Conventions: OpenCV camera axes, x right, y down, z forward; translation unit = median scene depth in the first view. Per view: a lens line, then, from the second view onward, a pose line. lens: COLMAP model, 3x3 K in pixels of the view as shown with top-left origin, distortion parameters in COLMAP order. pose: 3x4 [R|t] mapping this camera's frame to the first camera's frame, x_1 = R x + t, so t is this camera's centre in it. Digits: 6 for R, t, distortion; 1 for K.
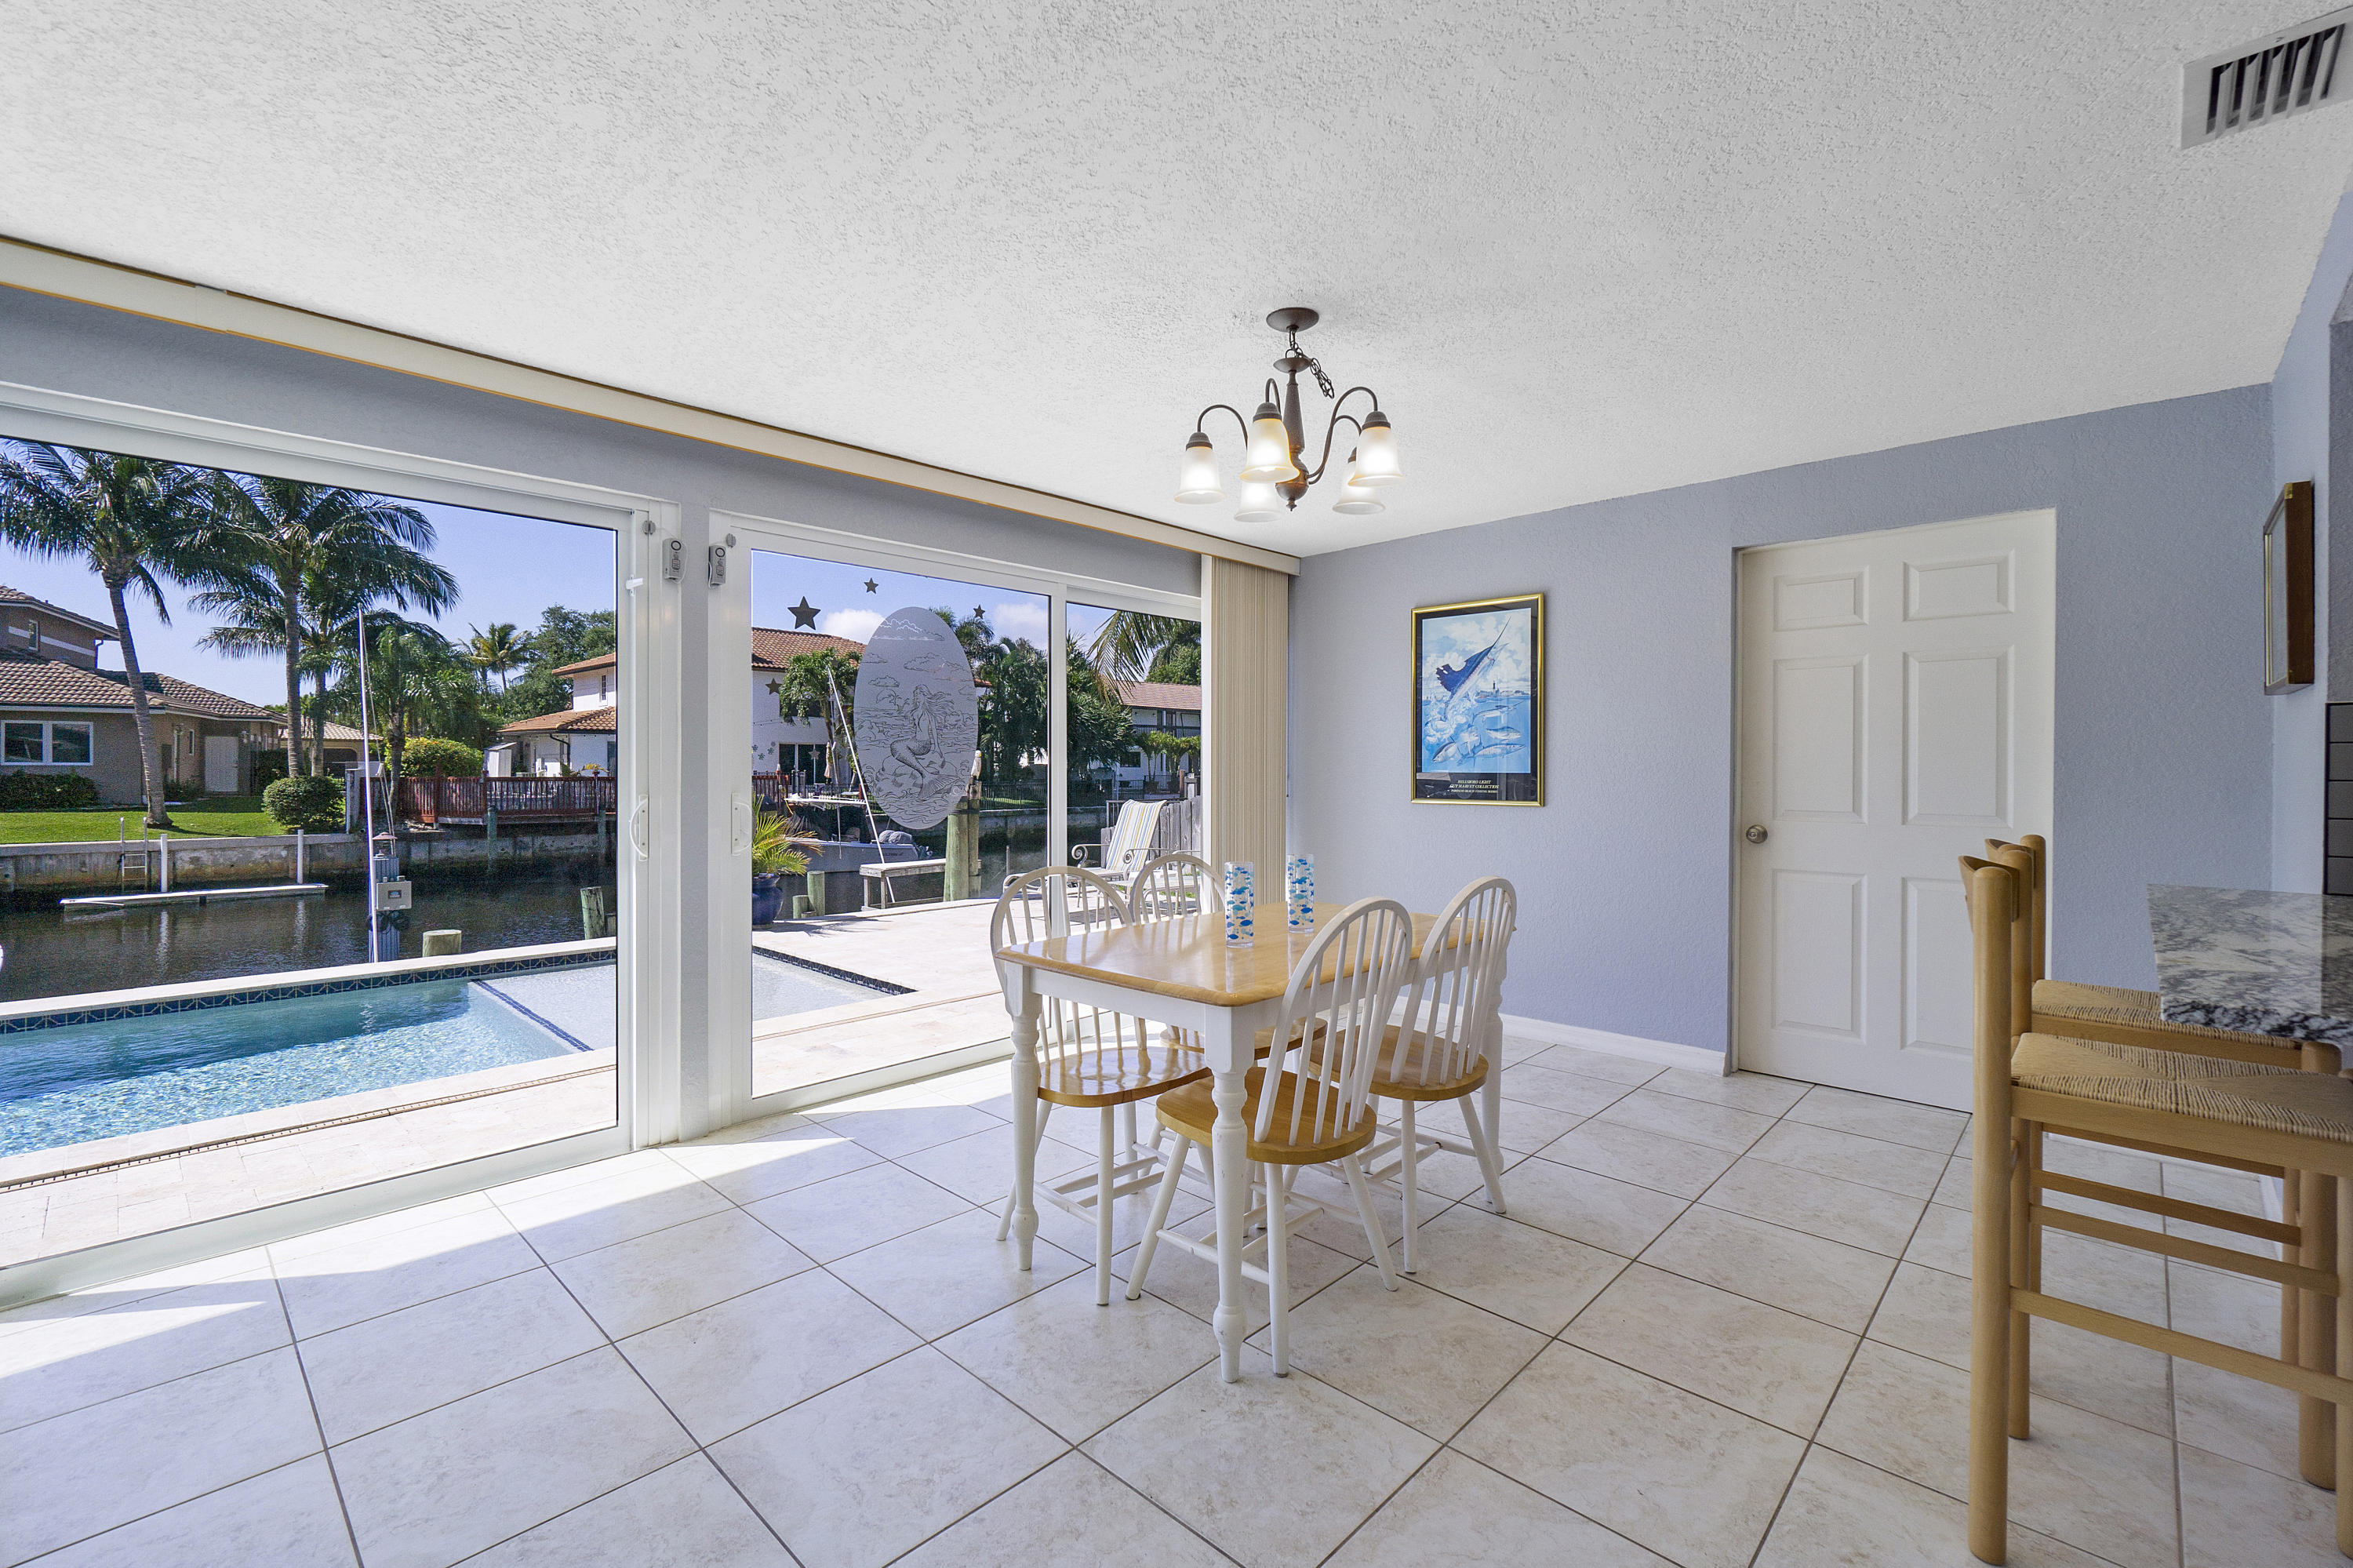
lens RADIAL K [[1002.3, 0, 1153.5], [0, 1002.3, 772.2], [0, 0, 1]] dist [-0.008118, 0.001135]
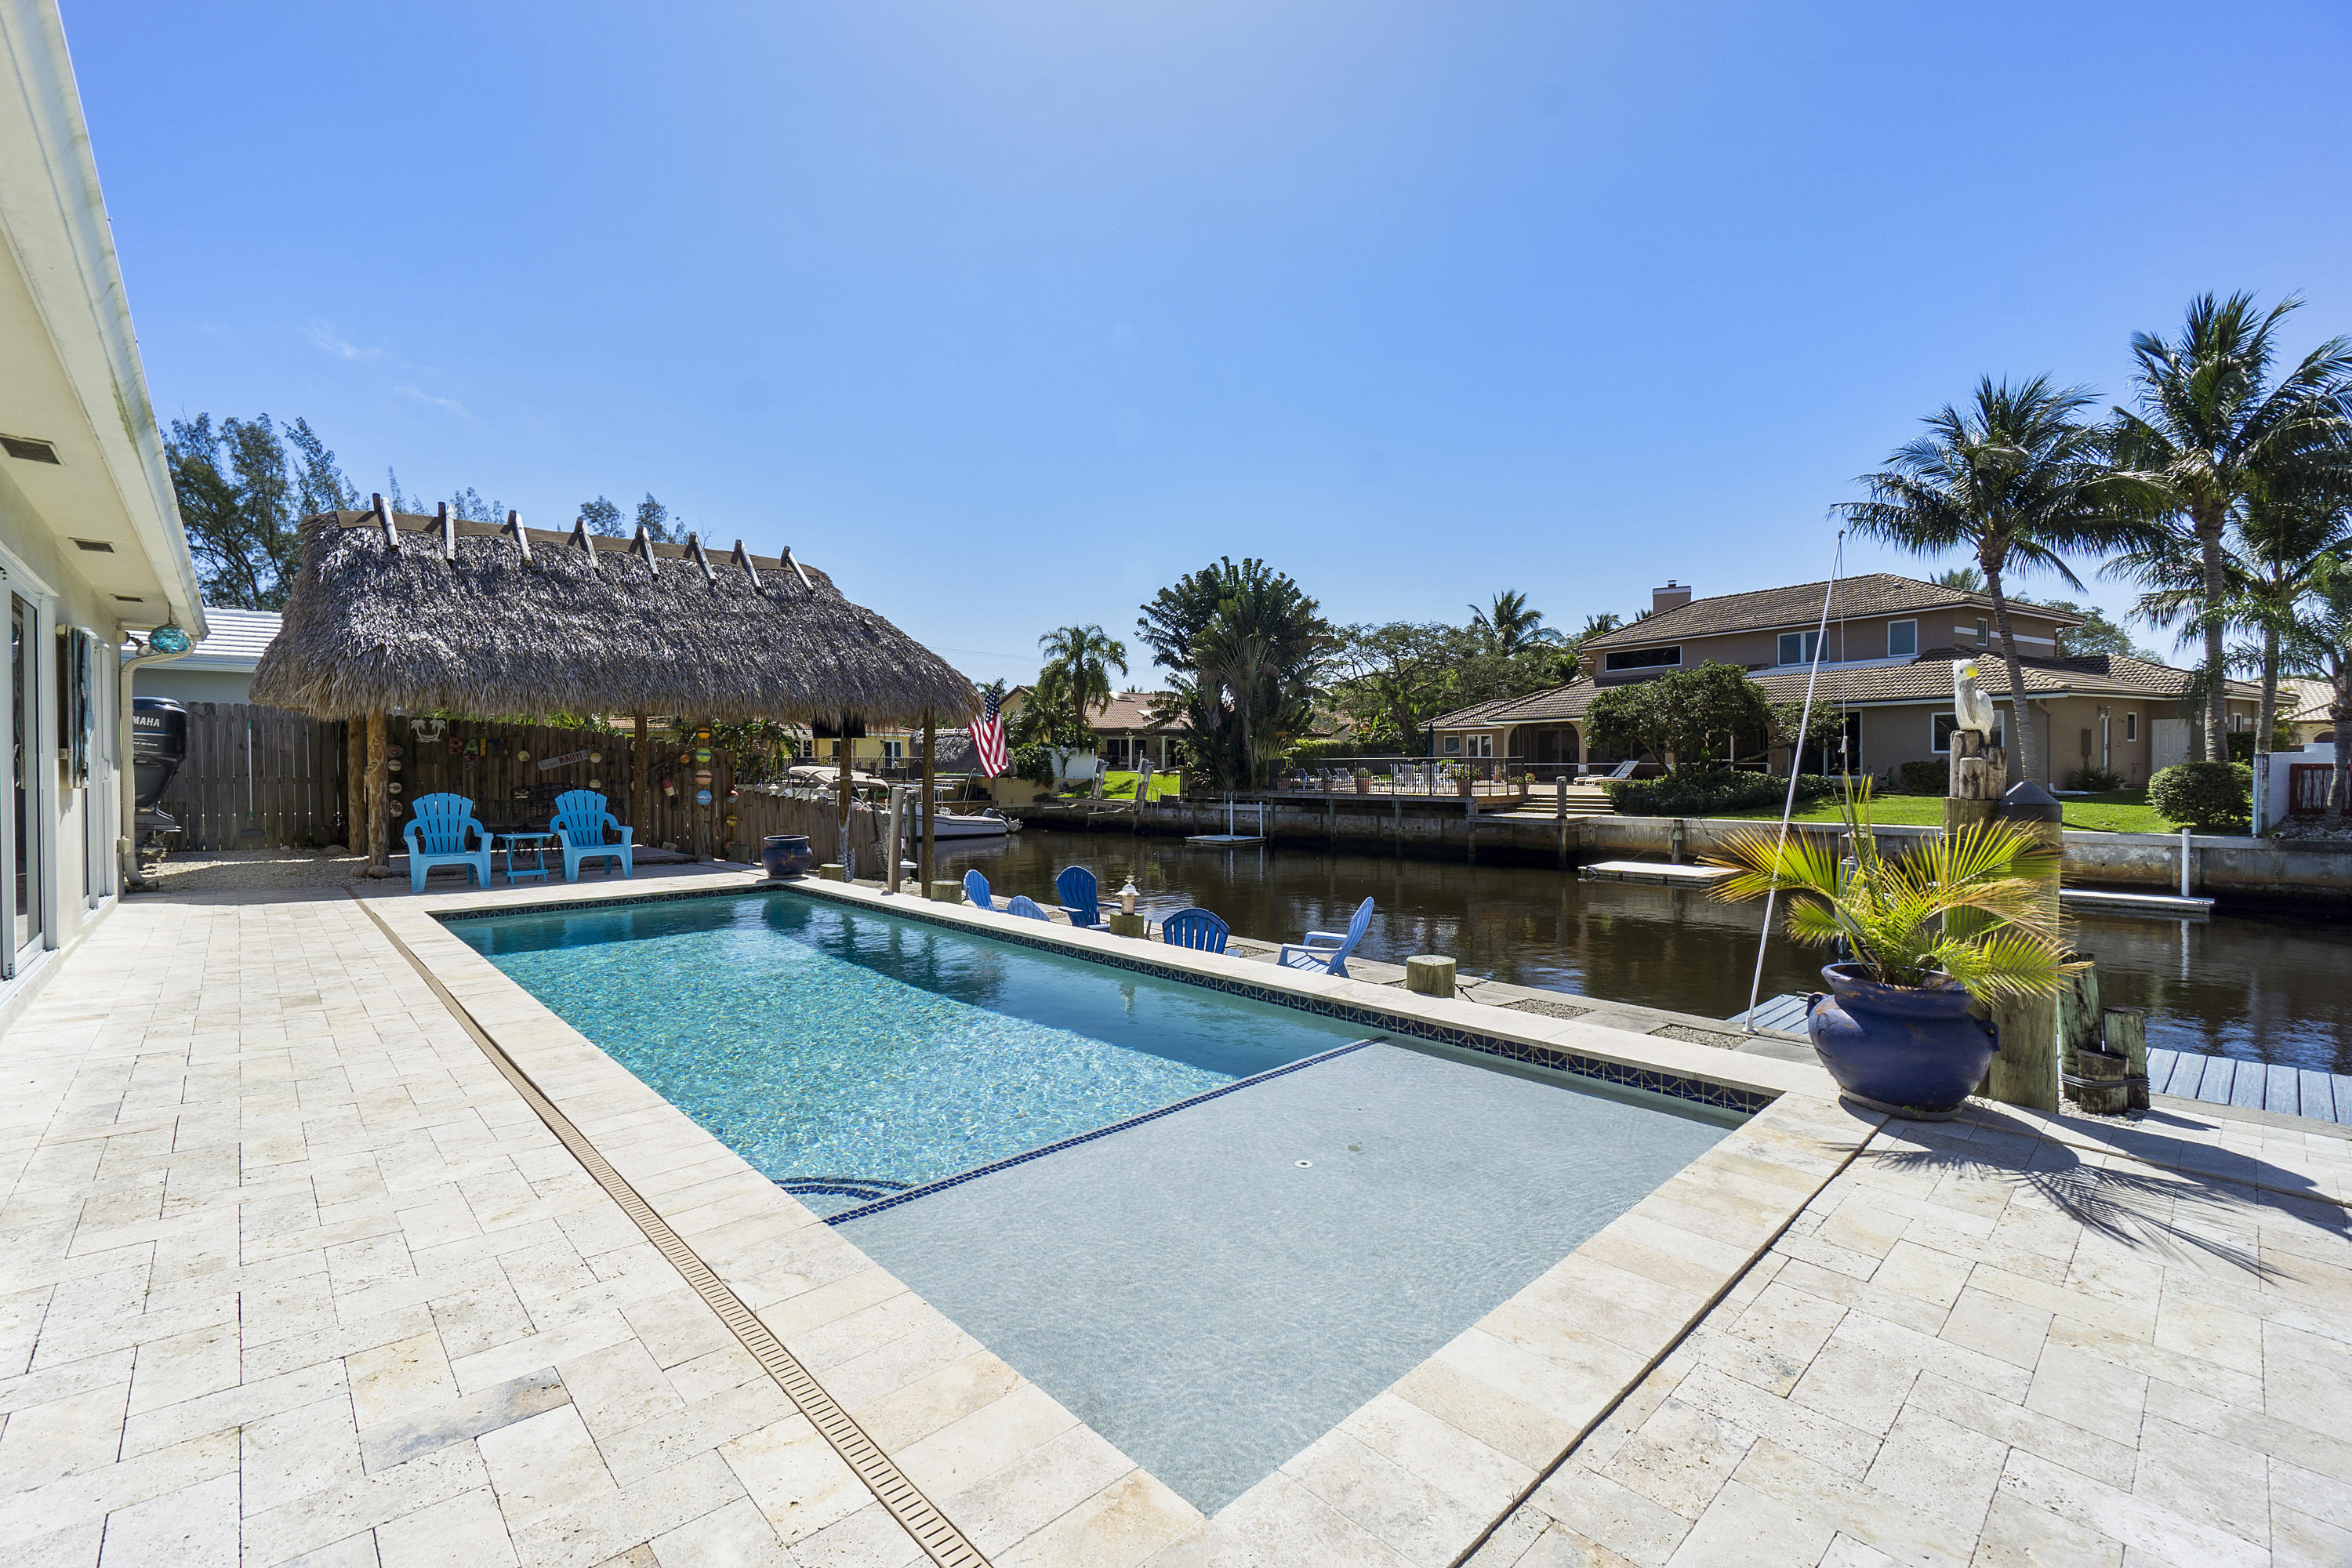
lens RADIAL K [[1013.5, 0, 1176.0], [0, 1013.5, 784.0], [0, 0, 1]] dist [0.005750, 0.000229]
pose [[-0.049172, 0.015157, -0.998675, 0.007730], [0.004030, 0.999880, 0.014976, 0.005710], [0.998782, -0.003288, -0.049227, 0.205947]]
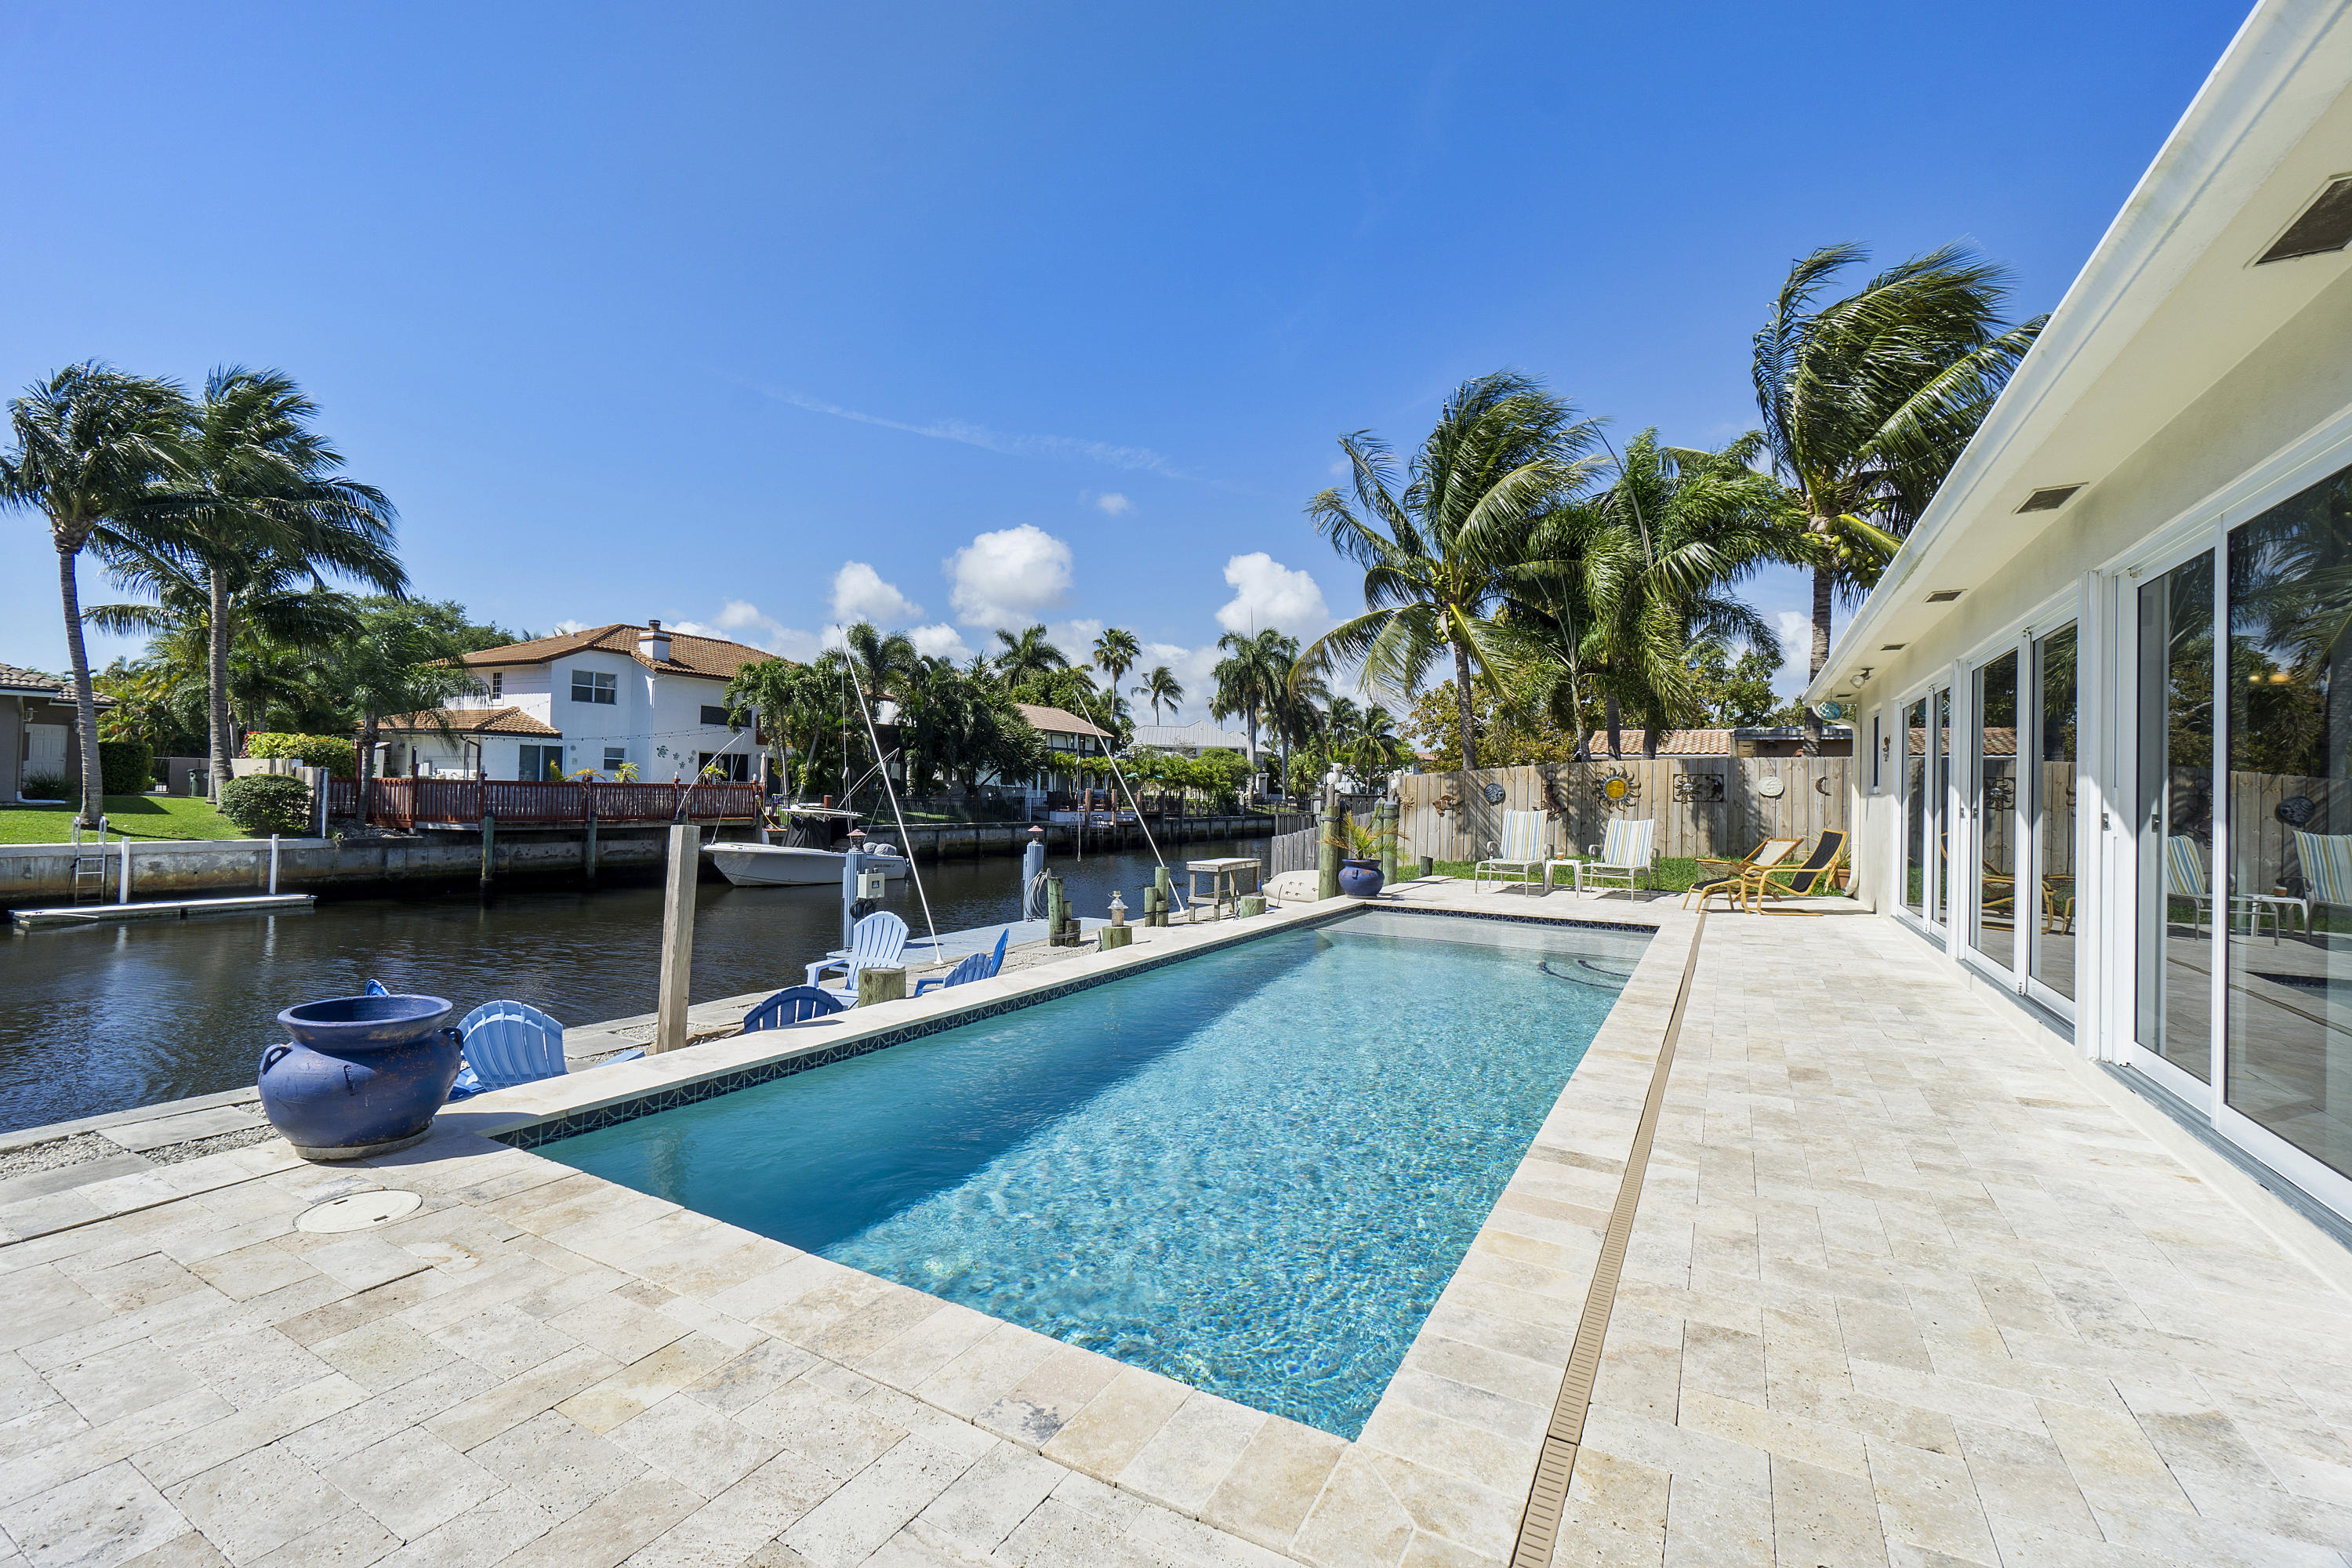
lens RADIAL K [[1001.8, 0, 1153.0], [0, 1001.8, 772.3], [0, 0, 1]] dist [-0.008118, 0.001135]
pose [[0.967687, 0.026826, 0.250724, -0.290575], [-0.021428, 0.999477, -0.024234, 0.007029], [-0.251243, 0.018079, 0.967755, -0.065876]]
